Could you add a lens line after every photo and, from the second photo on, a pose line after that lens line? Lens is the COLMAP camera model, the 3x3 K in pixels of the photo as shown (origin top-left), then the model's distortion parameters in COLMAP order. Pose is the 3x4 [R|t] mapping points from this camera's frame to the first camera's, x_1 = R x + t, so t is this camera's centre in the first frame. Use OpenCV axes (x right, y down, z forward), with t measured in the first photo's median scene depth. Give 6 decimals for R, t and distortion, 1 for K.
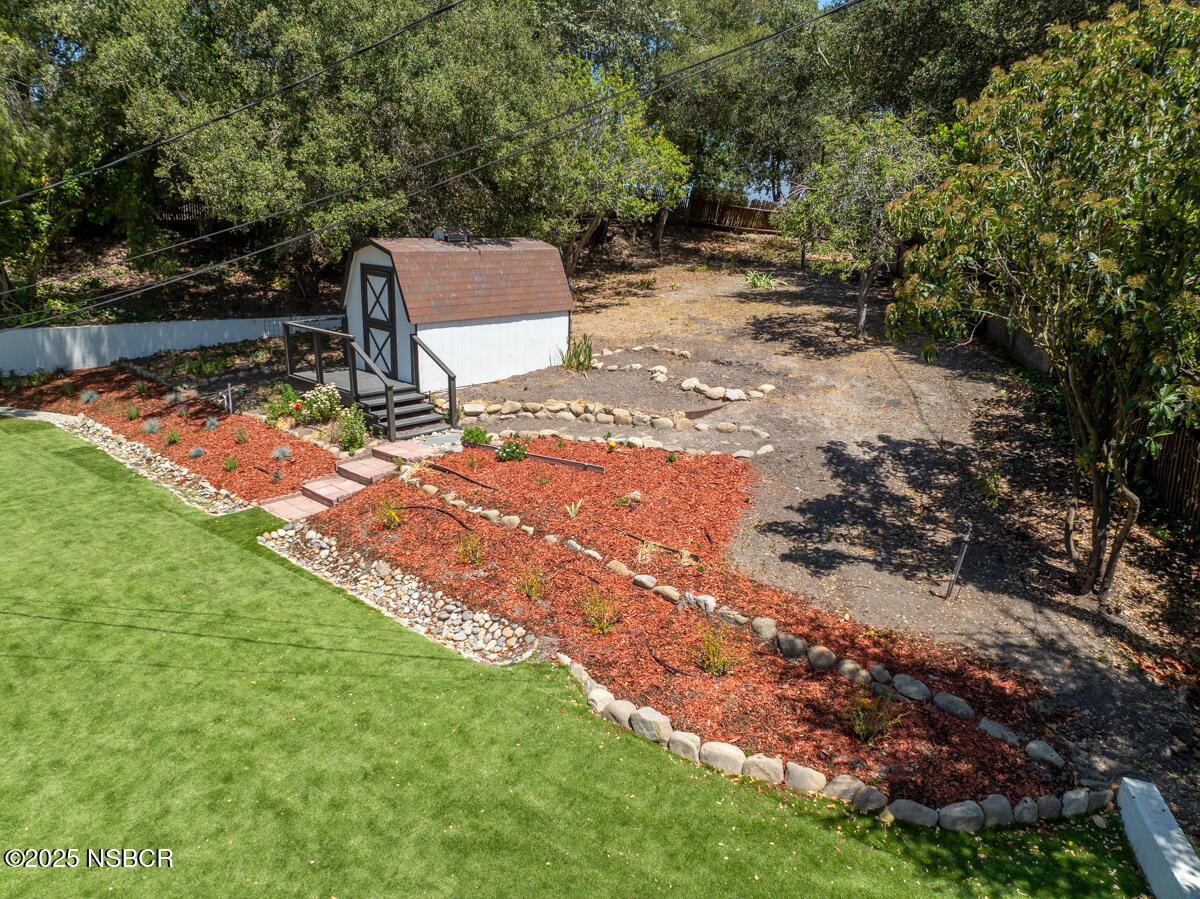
lens RADIAL K [[865.1, 0, 600.0], [0, 865.1, 449.5], [0, 0, 1]] dist [-0.025889, 0.002294]
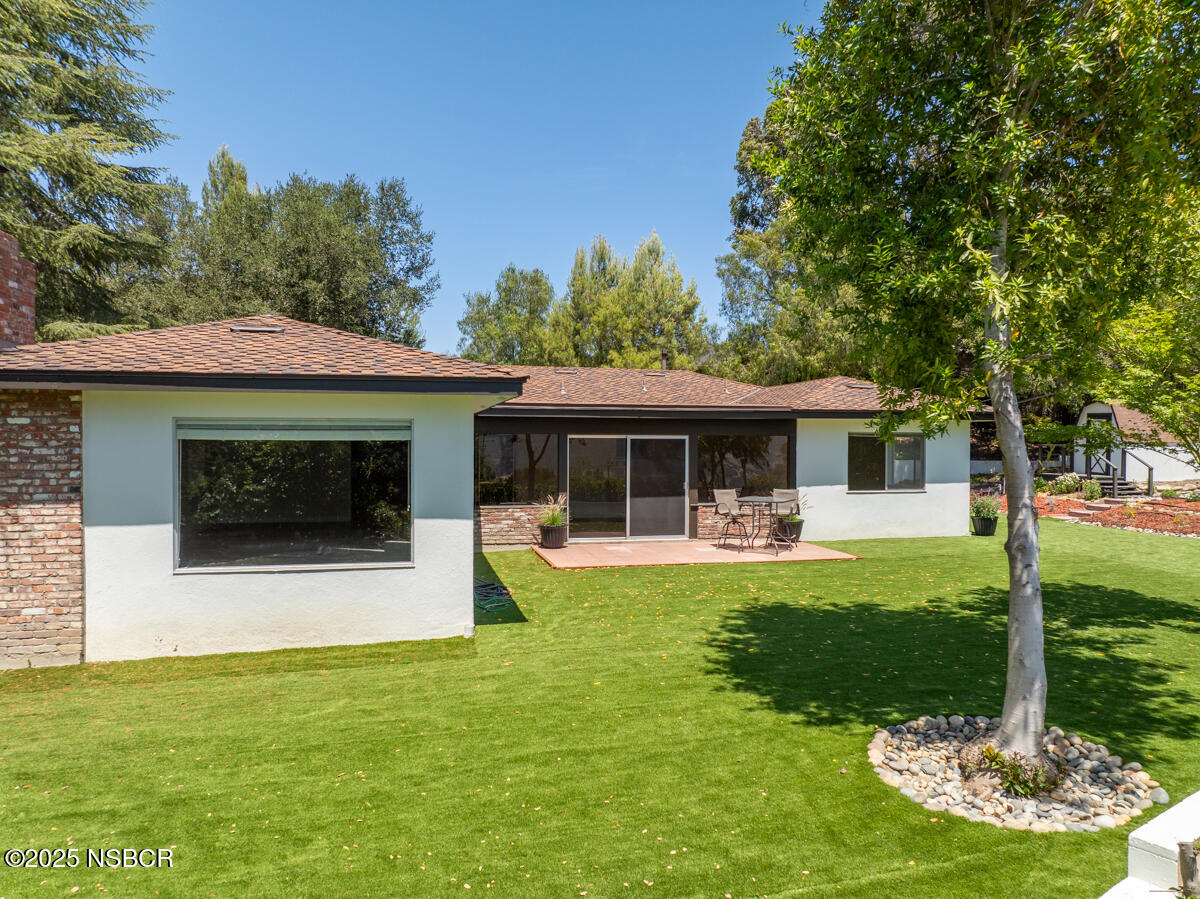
lens RADIAL K [[865.1, 0, 600.0], [0, 865.1, 449.5], [0, 0, 1]] dist [-0.025889, 0.002294]
pose [[0.795647, 0.003594, -0.605750, -0.004408], [-0.152665, 0.968894, -0.194776, 0.379545], [0.586208, 0.247450, 0.771446, -1.001001]]
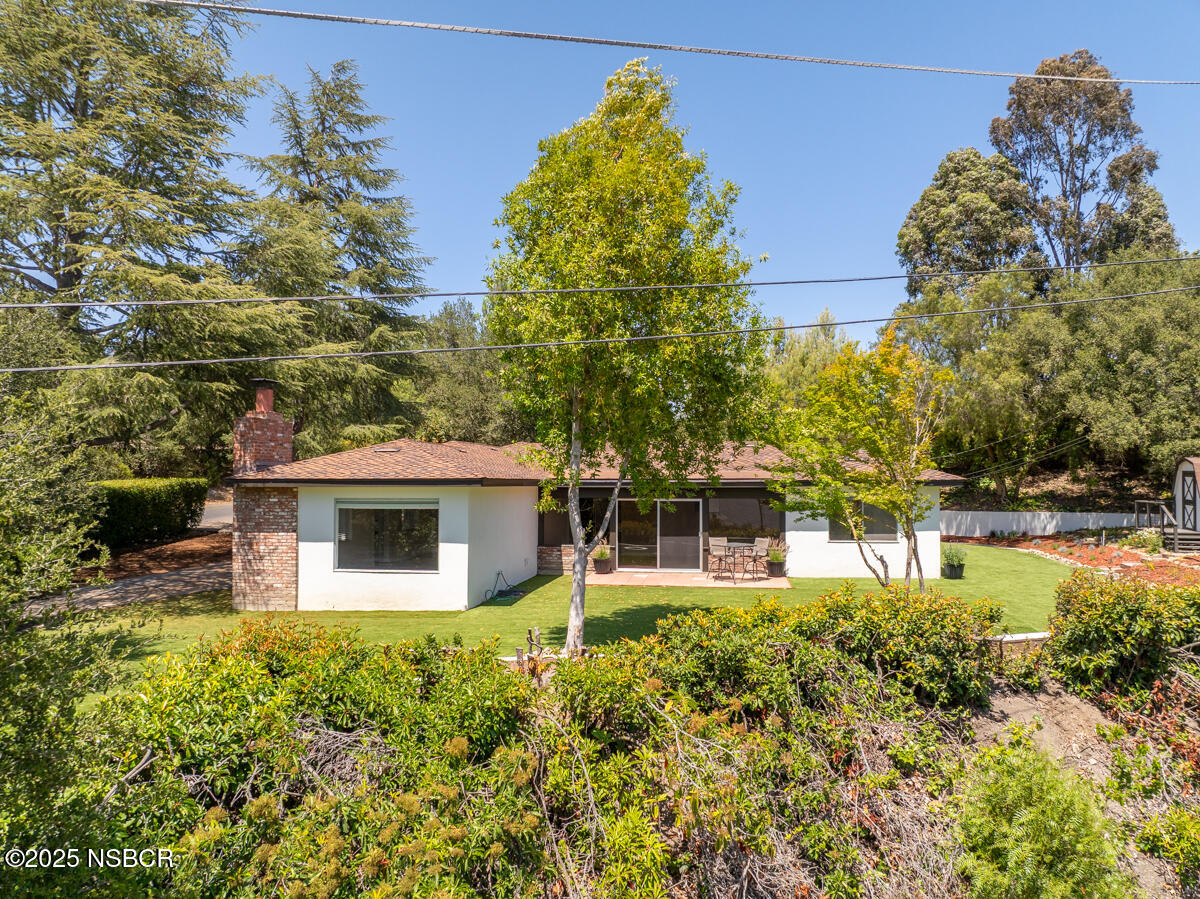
lens RADIAL K [[865.1, 0, 600.0], [0, 865.1, 449.5], [0, 0, 1]] dist [-0.025889, 0.002294]
pose [[0.514230, -0.039840, -0.856726, 0.713158], [-0.213976, 0.961372, -0.173141, 0.355238], [0.830531, 0.272354, 0.485841, -1.036049]]
